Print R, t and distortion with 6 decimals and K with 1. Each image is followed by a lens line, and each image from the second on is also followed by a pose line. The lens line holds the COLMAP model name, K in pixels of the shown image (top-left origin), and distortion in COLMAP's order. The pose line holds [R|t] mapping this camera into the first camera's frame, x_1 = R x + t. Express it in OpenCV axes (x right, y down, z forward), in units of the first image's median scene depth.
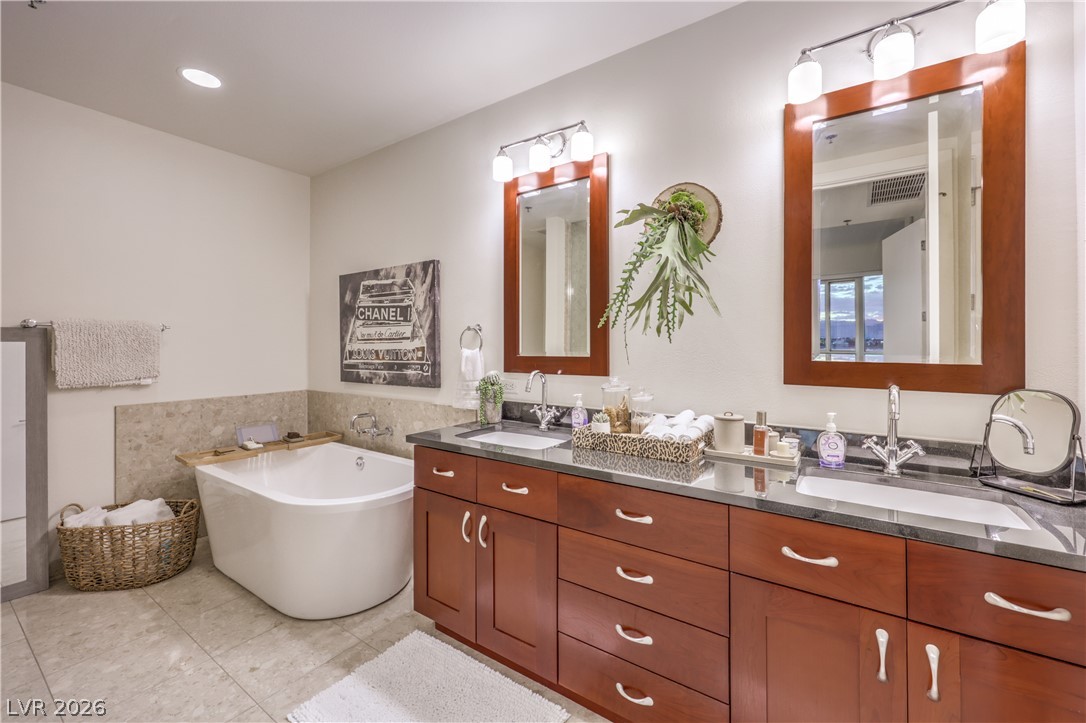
lens RADIAL K [[448.1, 0, 535.9], [0, 448.1, 339.7], [0, 0, 1]] dist [0.007821, -0.000538]
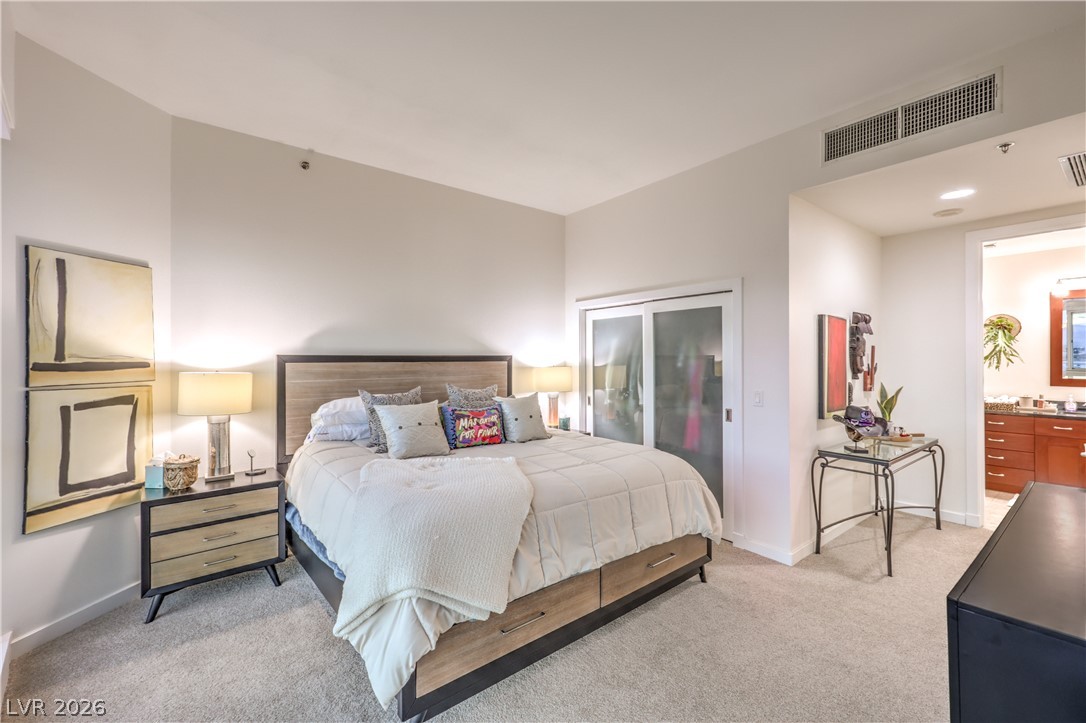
lens RADIAL K [[460.8, 0, 543.2], [0, 460.8, 352.2], [0, 0, 1]] dist [0.002292, -0.000079]
pose [[0.961908, -0.004857, -0.273328, -1.111894], [0.003110, 0.999972, -0.006825, -0.069303], [0.273354, 0.005715, 0.961897, -1.729389]]
